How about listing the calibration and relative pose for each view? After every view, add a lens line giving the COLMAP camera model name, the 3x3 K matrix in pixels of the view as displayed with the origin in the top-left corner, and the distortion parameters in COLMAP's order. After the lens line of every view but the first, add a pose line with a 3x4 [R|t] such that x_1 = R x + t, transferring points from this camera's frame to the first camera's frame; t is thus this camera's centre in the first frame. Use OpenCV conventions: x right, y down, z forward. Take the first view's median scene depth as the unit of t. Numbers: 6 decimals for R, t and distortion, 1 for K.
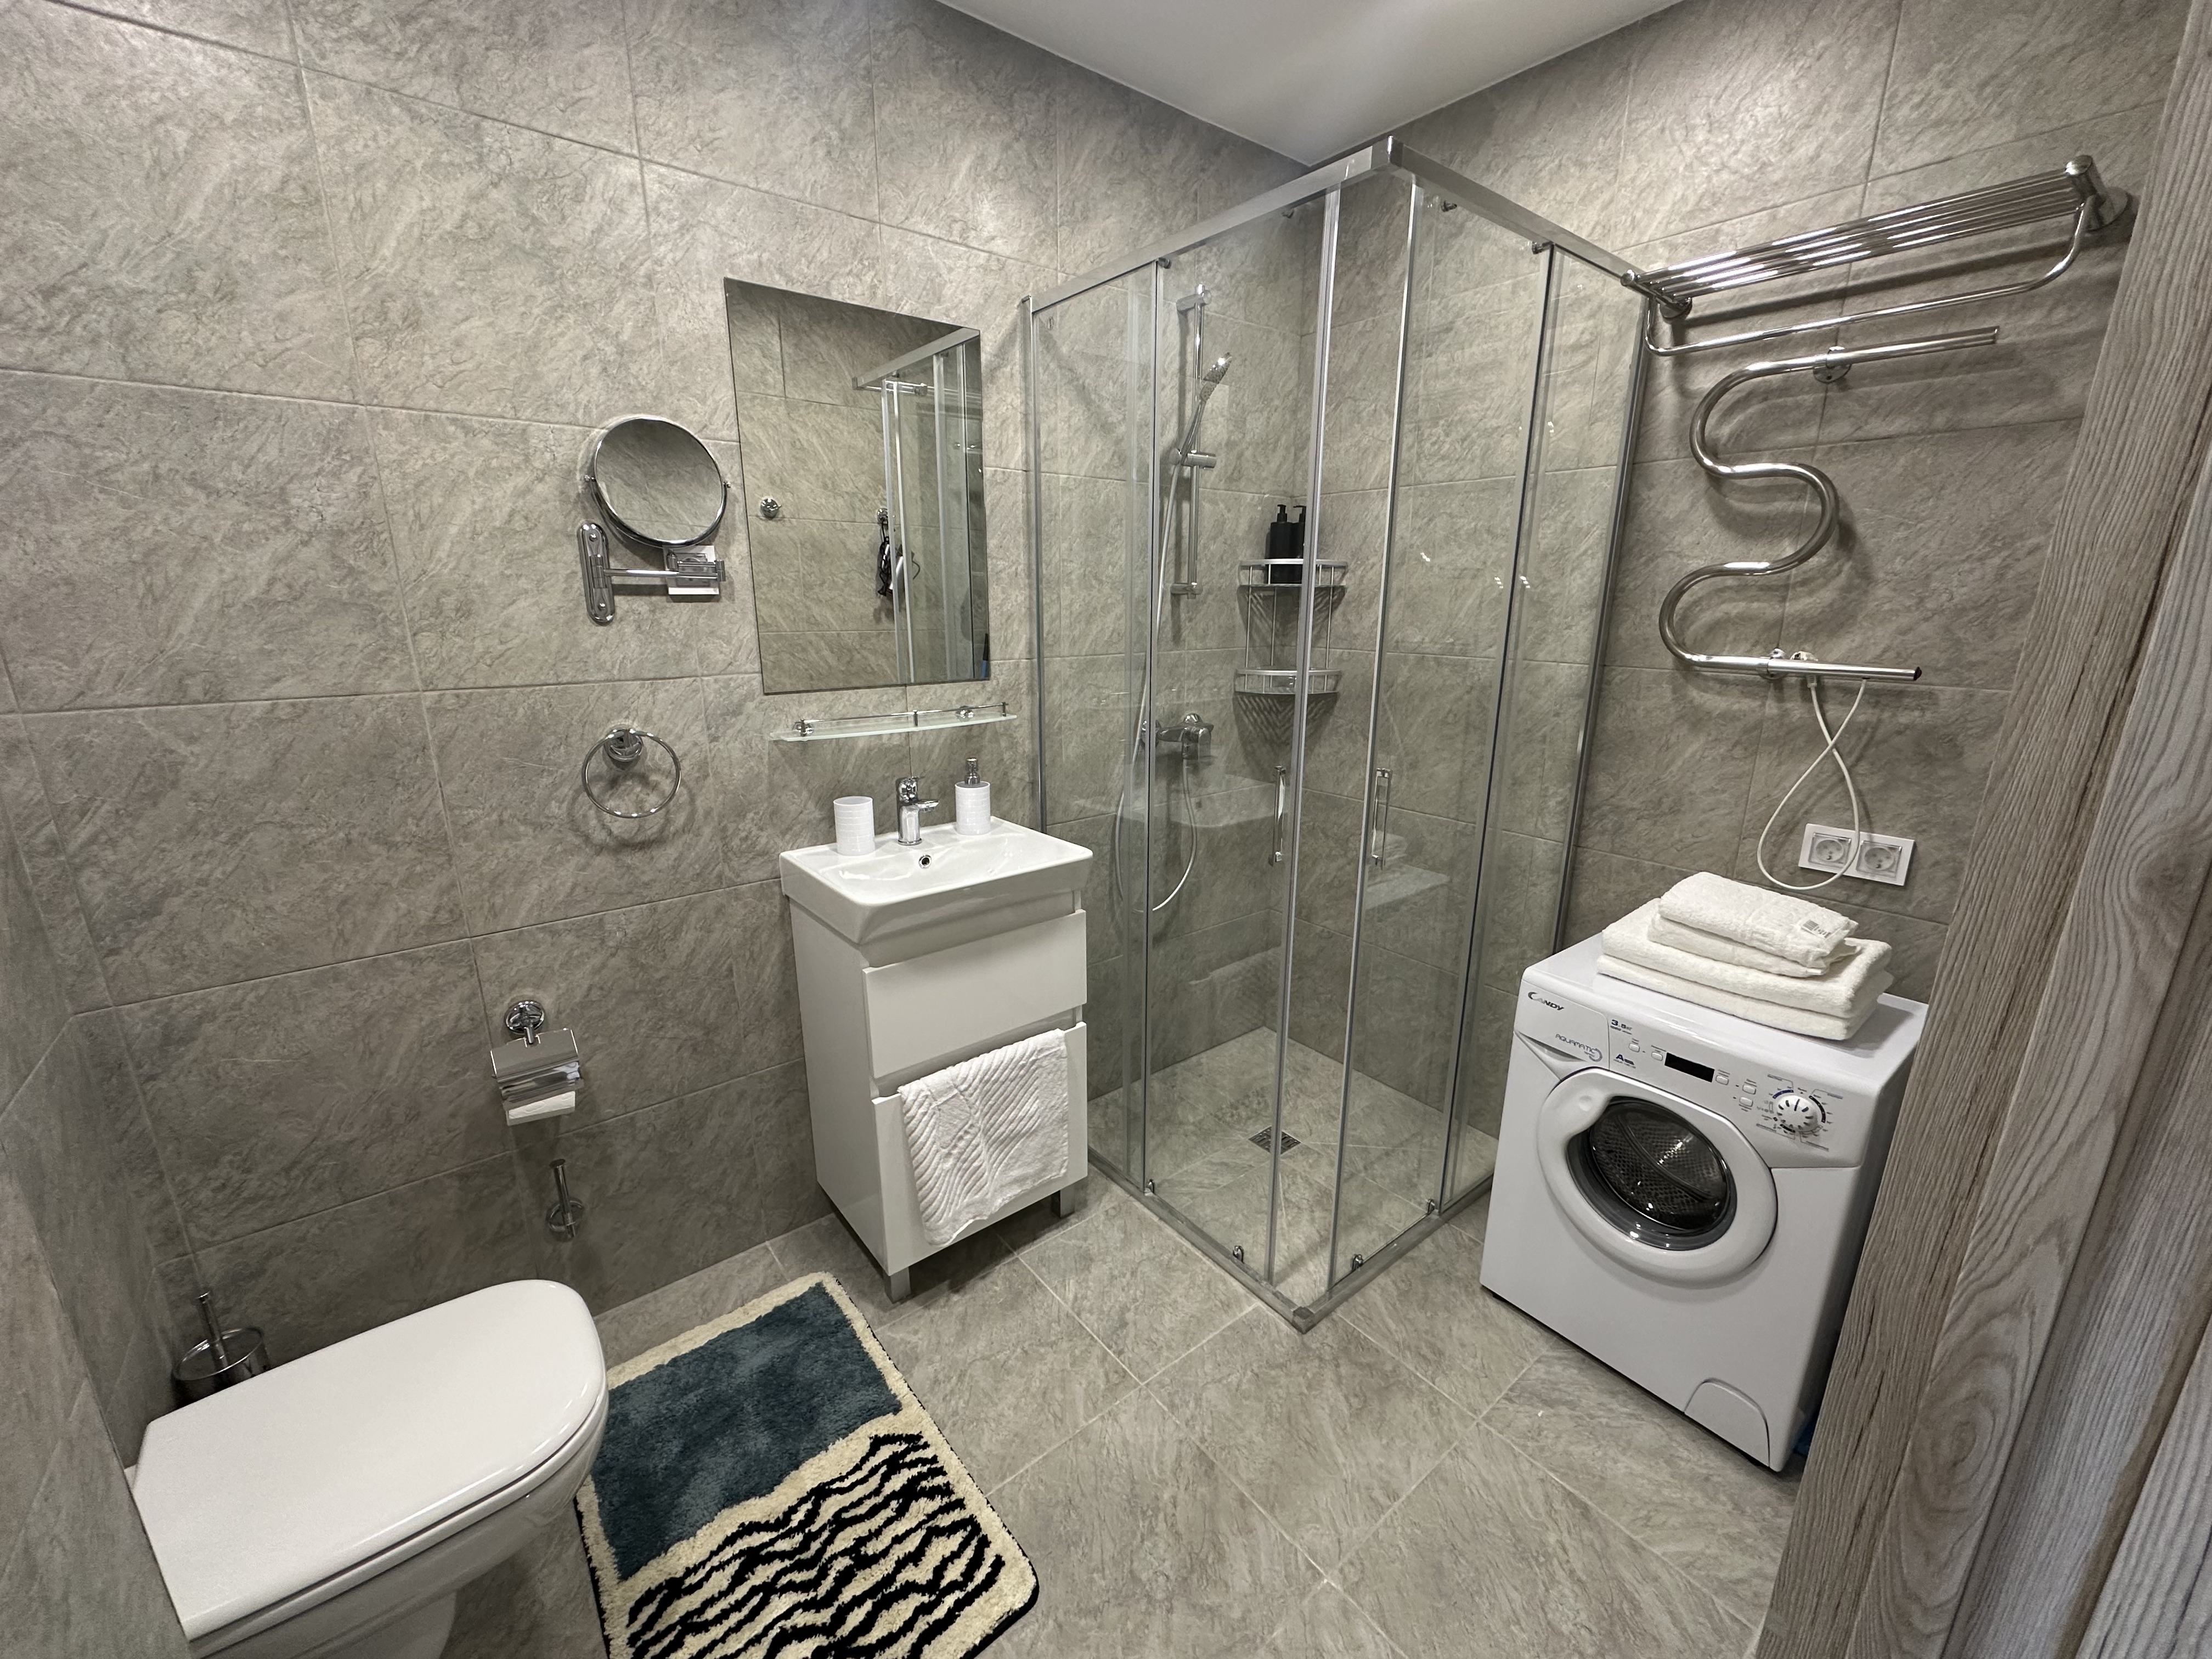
lens RADIAL K [[881.1, 0, 1106.0], [0, 881.1, 829.5], [0, 0, 1]] dist [-0.001068, 0.000036]
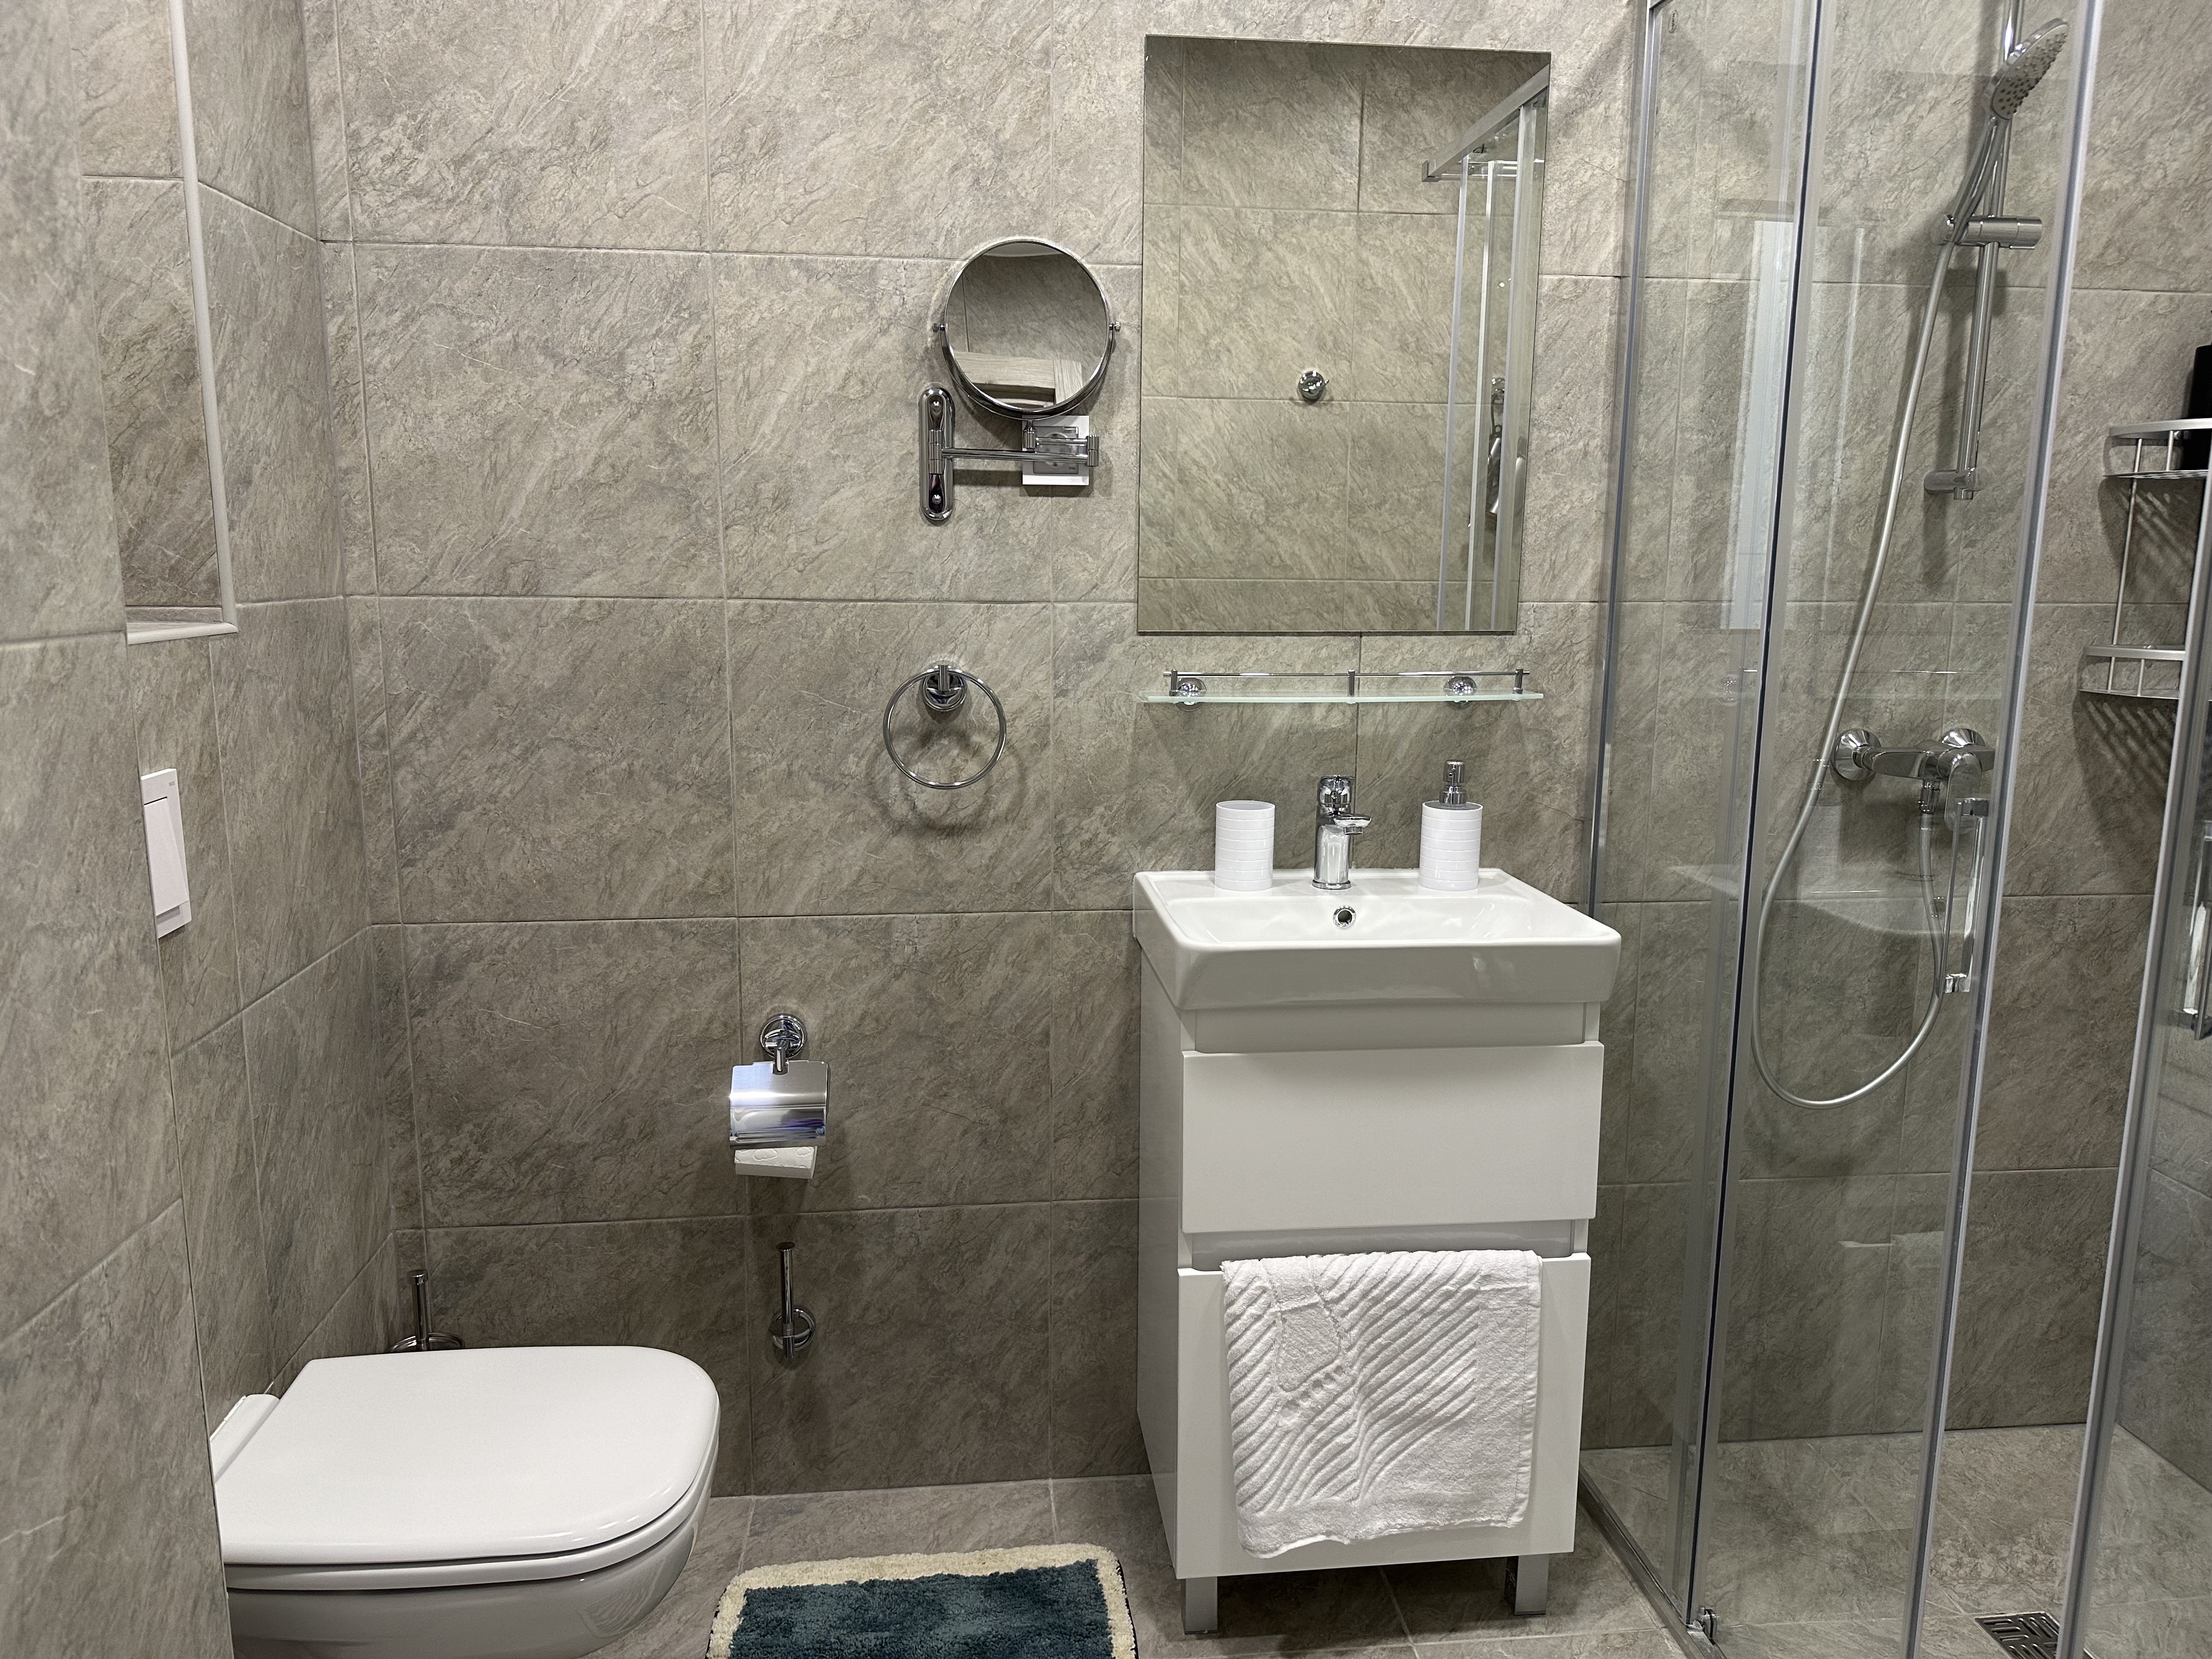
lens RADIAL K [[1536.8, 0, 1106.0], [0, 1536.8, 829.5], [0, 0, 1]] dist [0.122521, -0.234951]
pose [[0.844345, 0.100148, -0.526357, 0.231233], [-0.145802, 0.988250, -0.045854, 0.054002], [0.515581, 0.115461, 0.849026, 0.001137]]
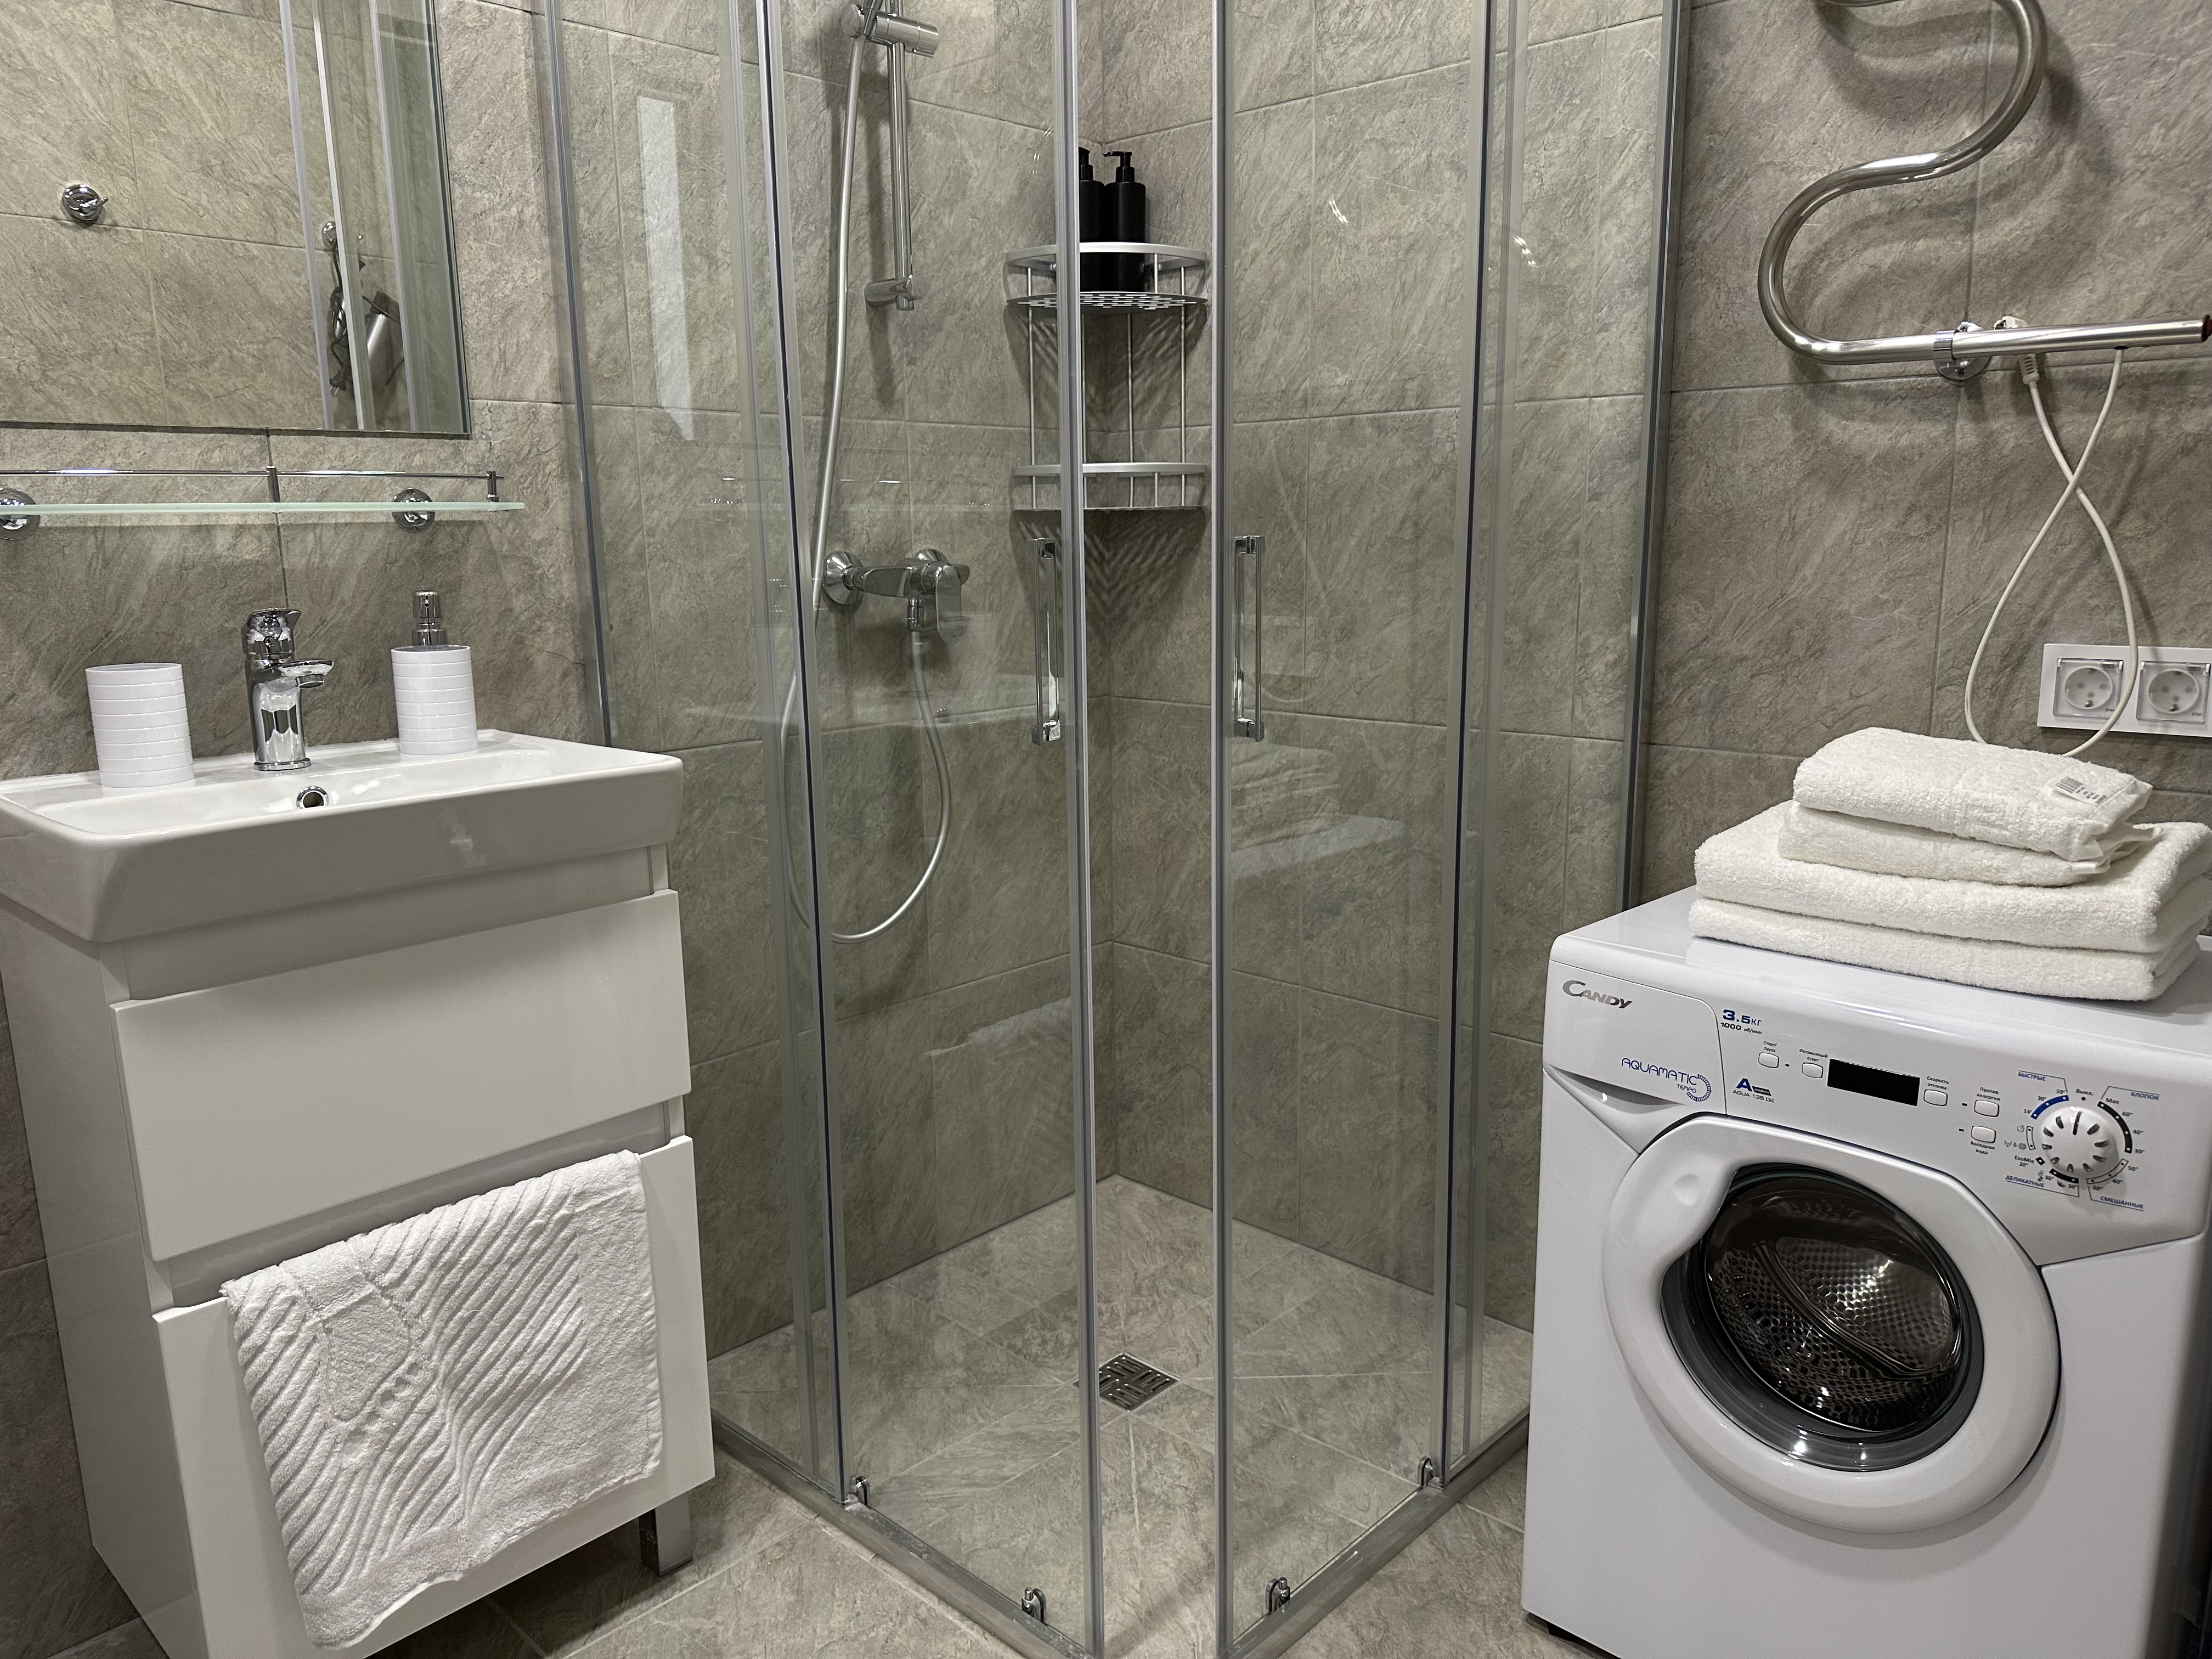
lens RADIAL K [[1569.7, 0, 1106.0], [0, 1569.7, 829.5], [0, 0, 1]] dist [0.028932, -0.042319]
pose [[0.989761, -0.041611, 0.136536, 0.100877], [0.050640, 0.996707, -0.063335, 0.136175], [-0.133451, 0.069600, 0.988608, 0.143125]]
